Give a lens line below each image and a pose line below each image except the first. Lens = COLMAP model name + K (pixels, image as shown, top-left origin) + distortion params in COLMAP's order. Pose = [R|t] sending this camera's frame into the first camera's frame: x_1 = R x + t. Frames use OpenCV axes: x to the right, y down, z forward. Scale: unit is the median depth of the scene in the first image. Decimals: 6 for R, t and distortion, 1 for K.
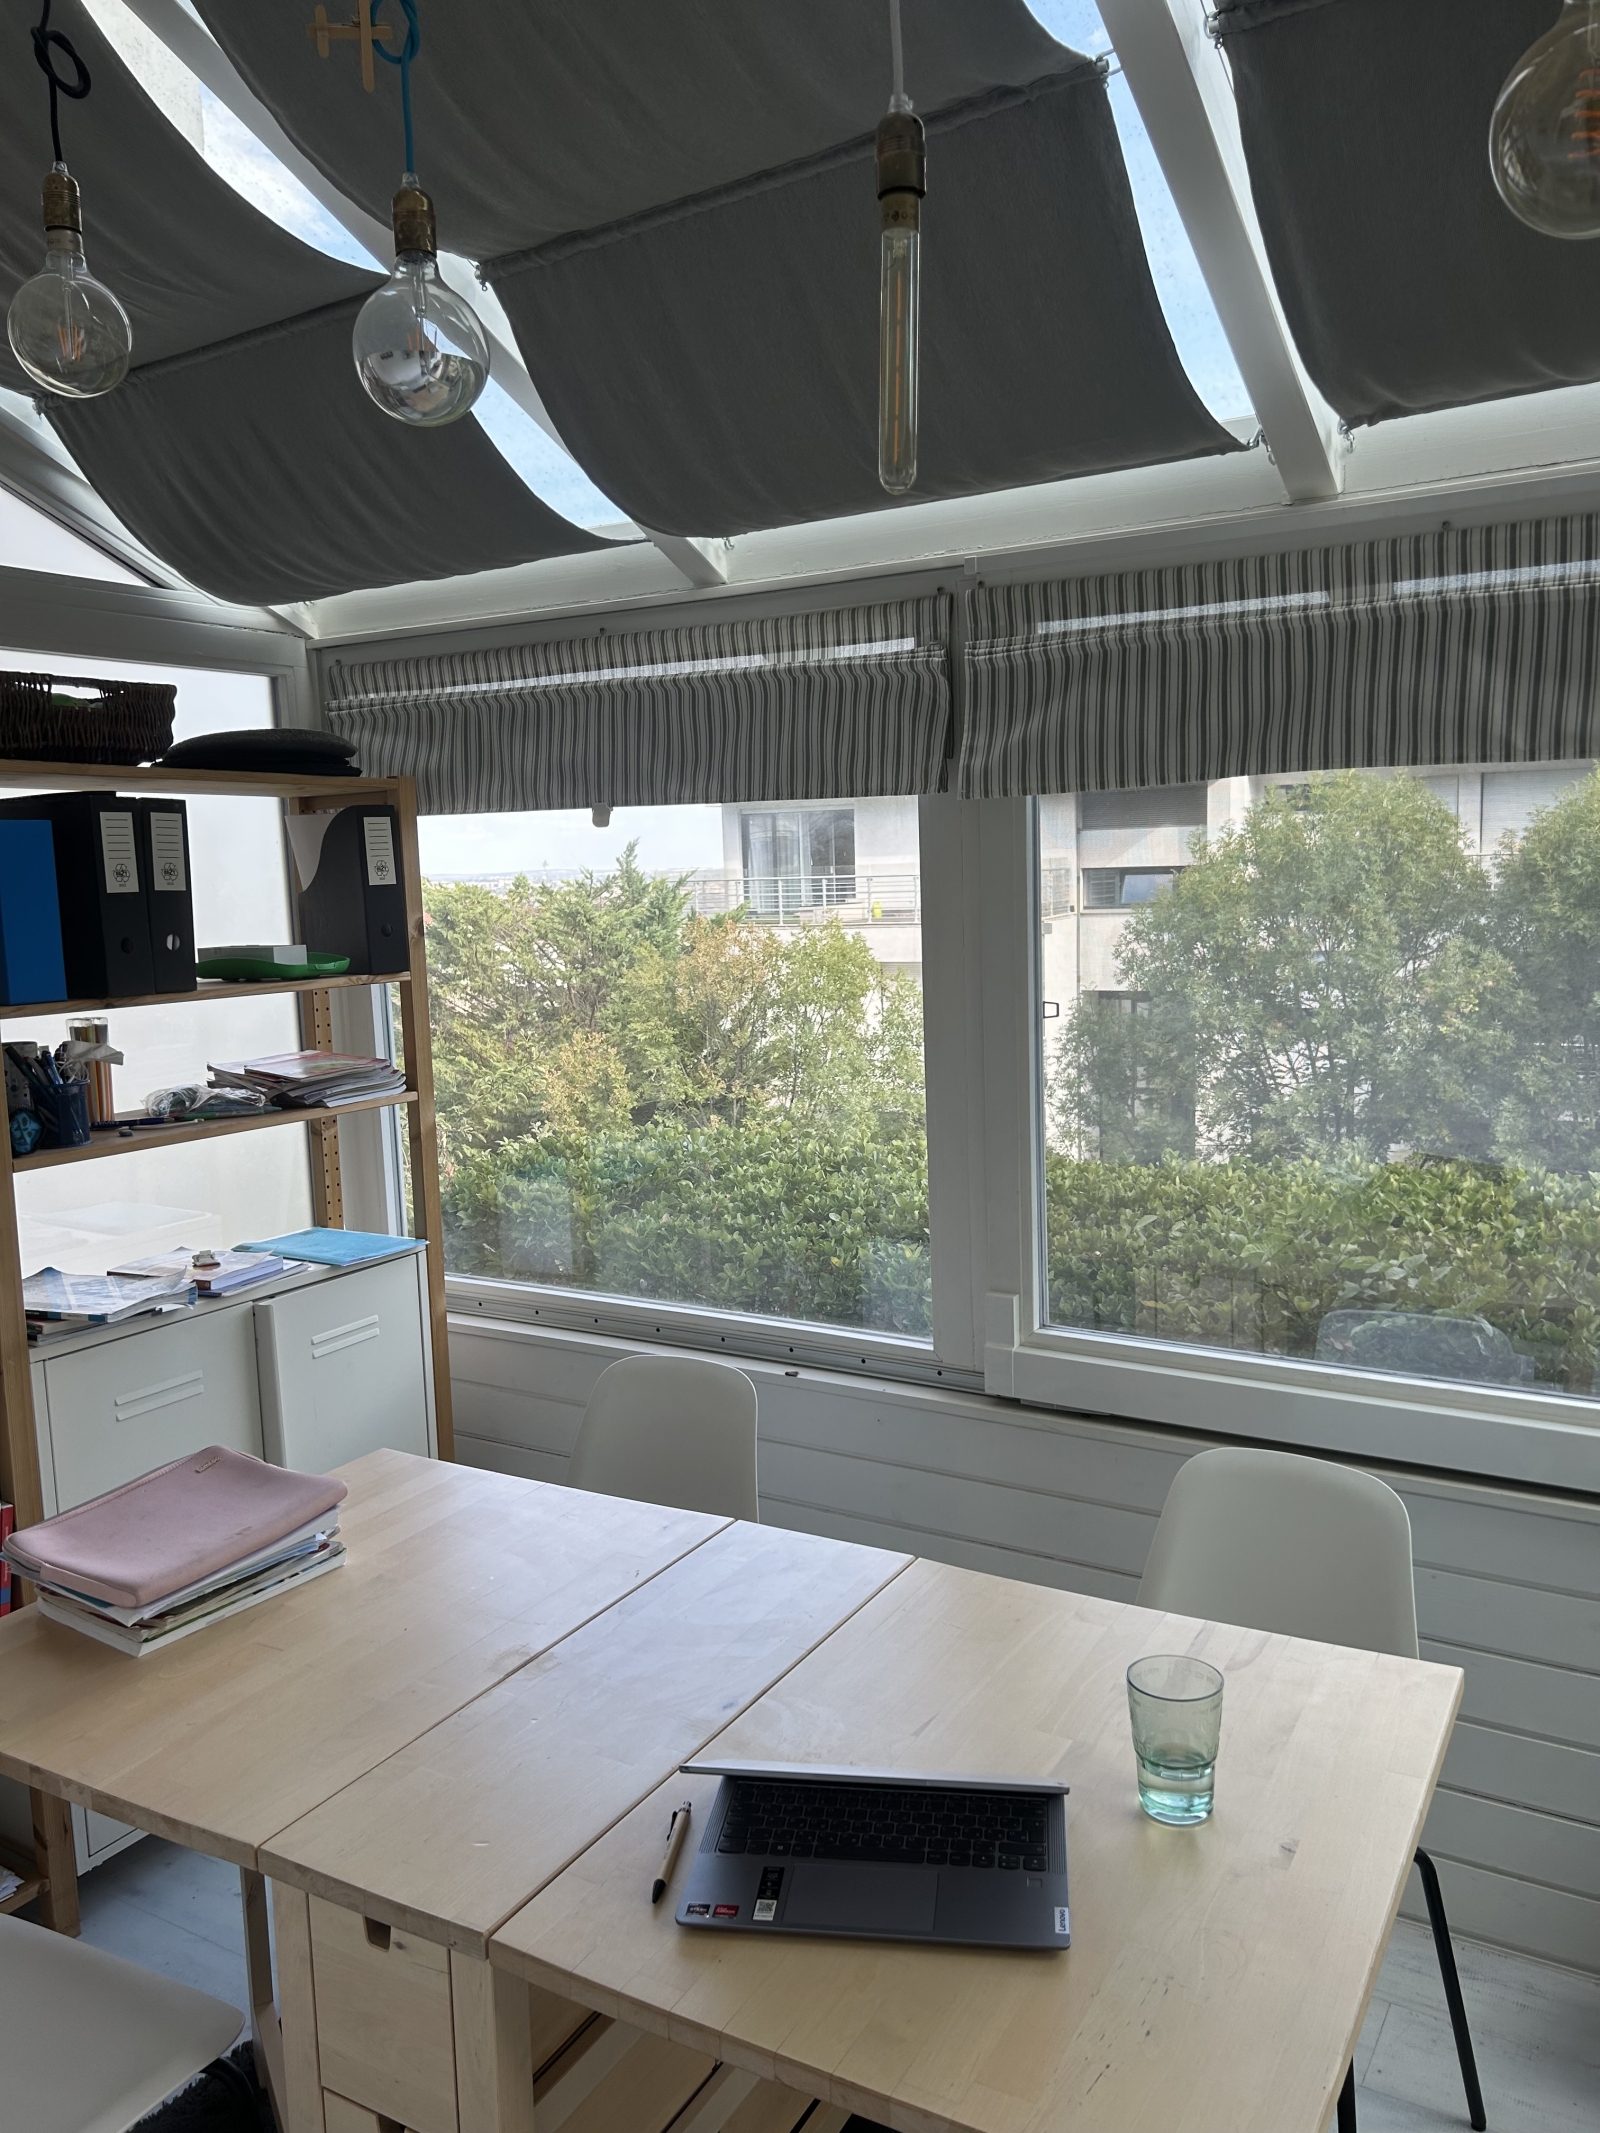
lens RADIAL K [[1592.9, 0, 800.0], [0, 1592.9, 1066.5], [0, 0, 1]] dist [0.053892, -0.065476]
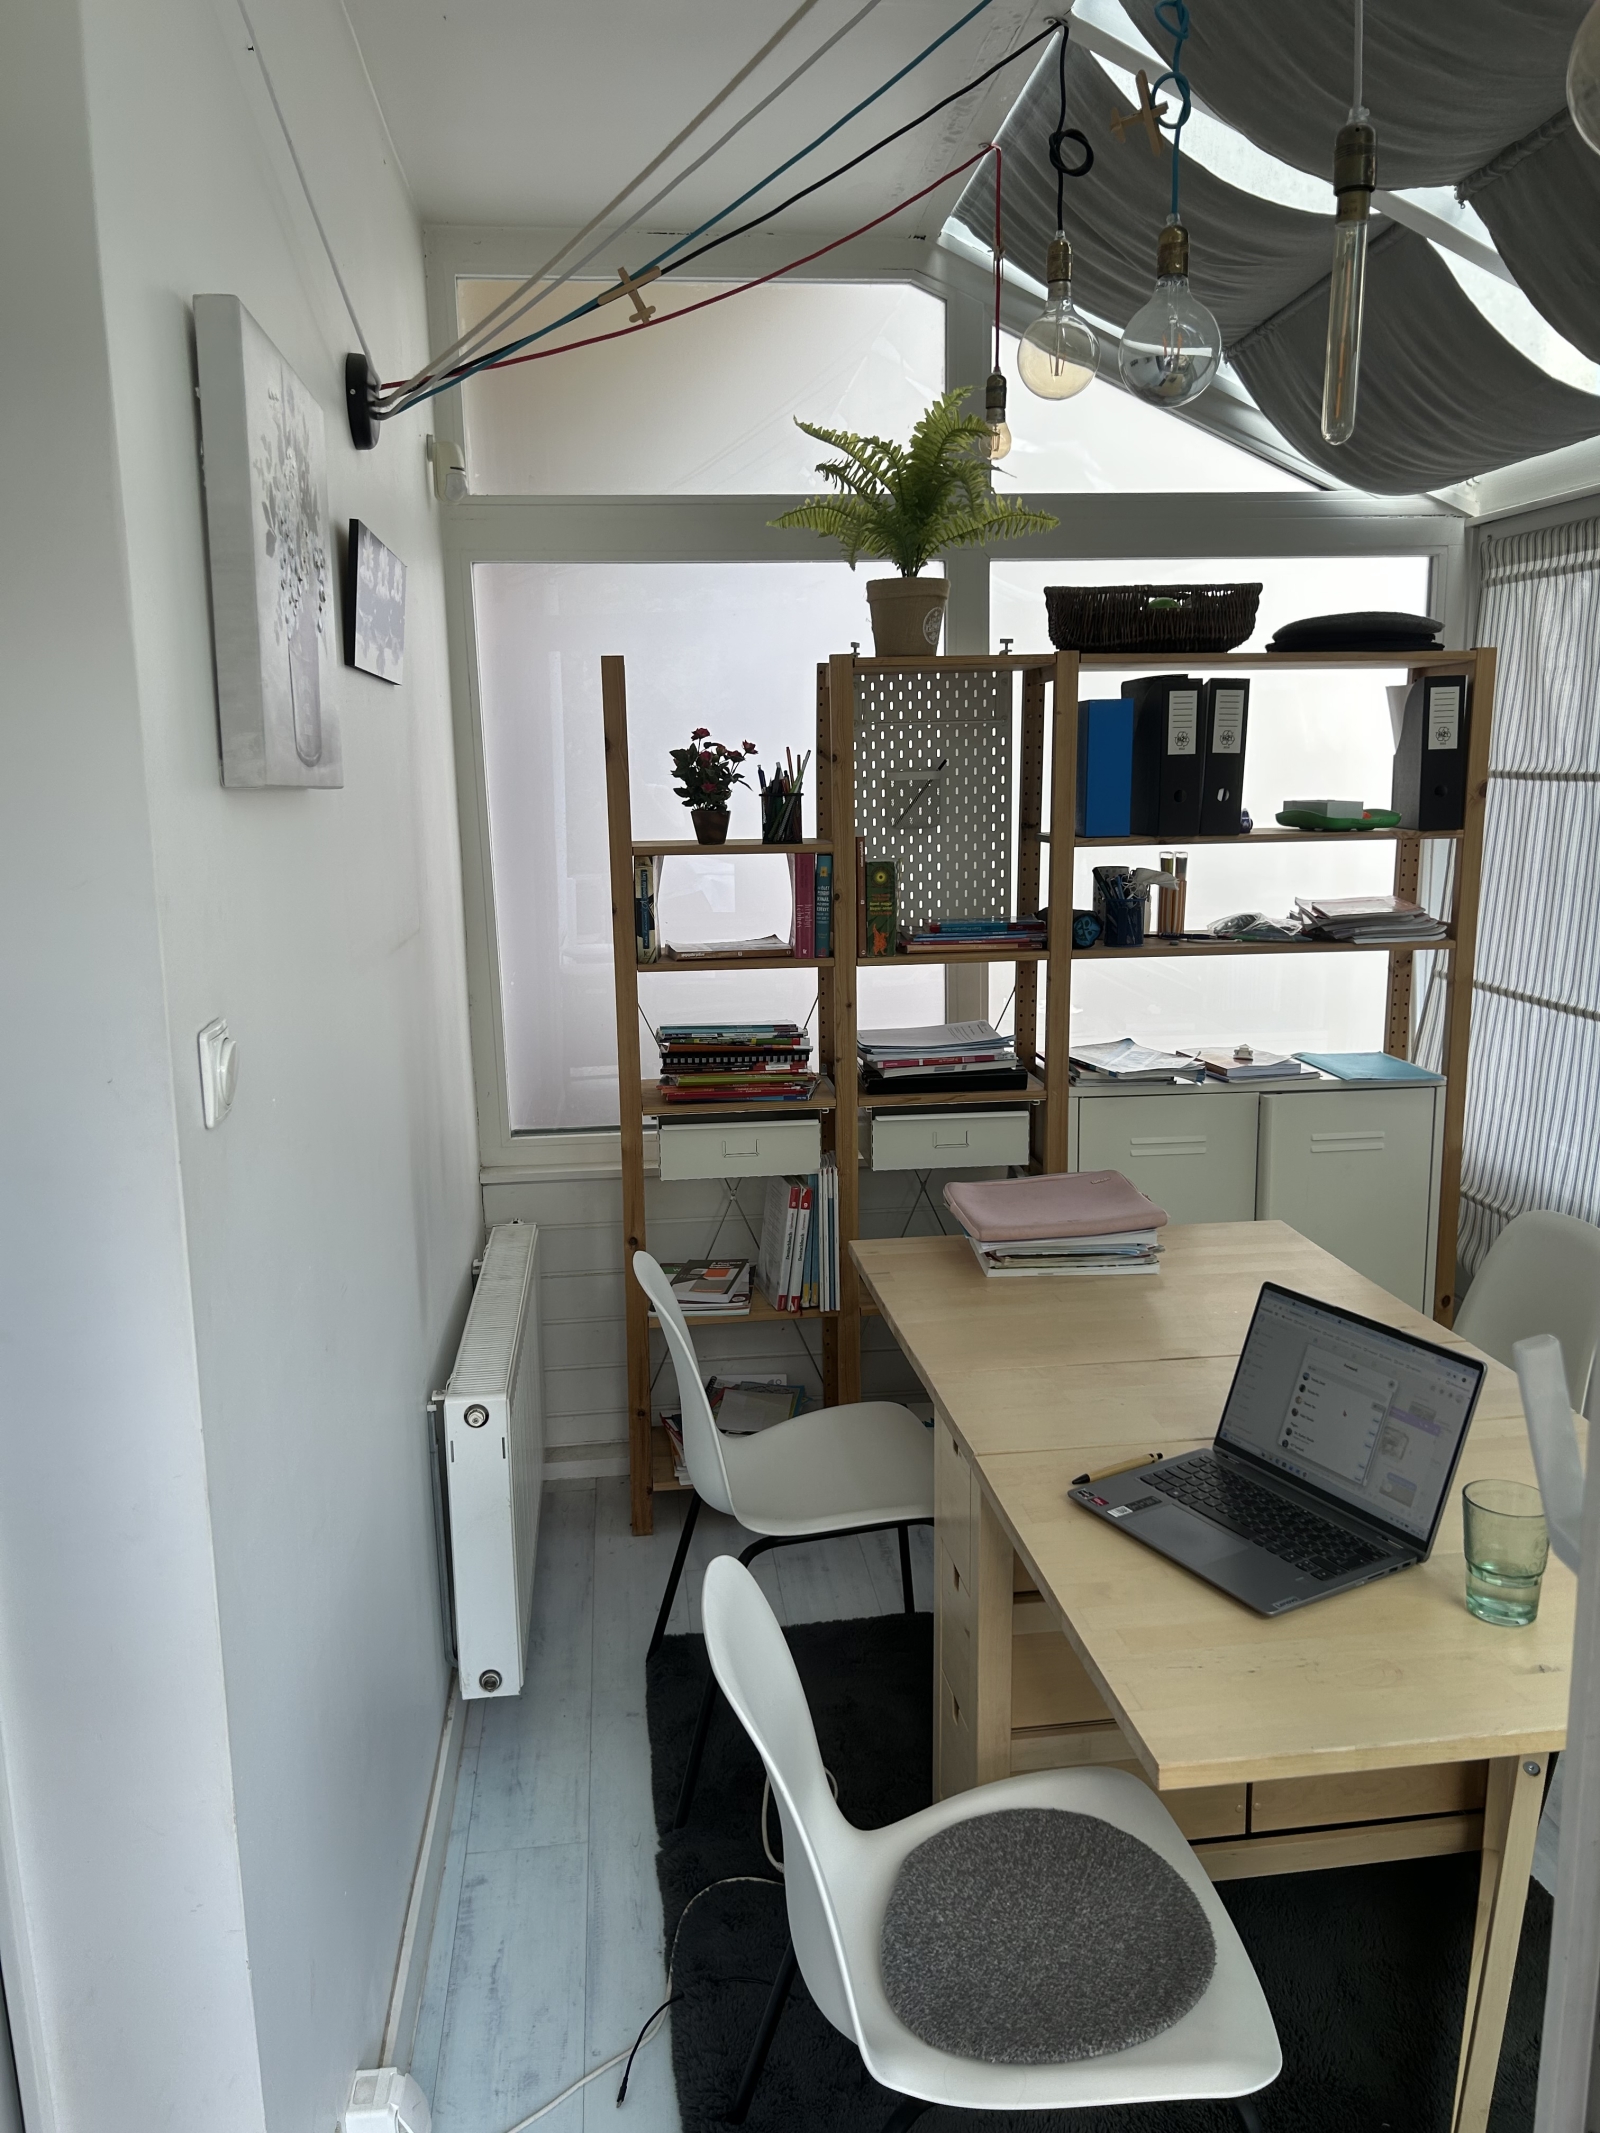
lens RADIAL K [[1594.8, 0, 800.0], [0, 1594.8, 1066.5], [0, 0, 1]] dist [0.010333, 0.001164]
pose [[0.614515, 0.172968, -0.769710, 0.403252], [-0.100080, 0.984878, 0.141419, -0.011772], [0.782532, -0.009872, 0.622533, -0.037399]]
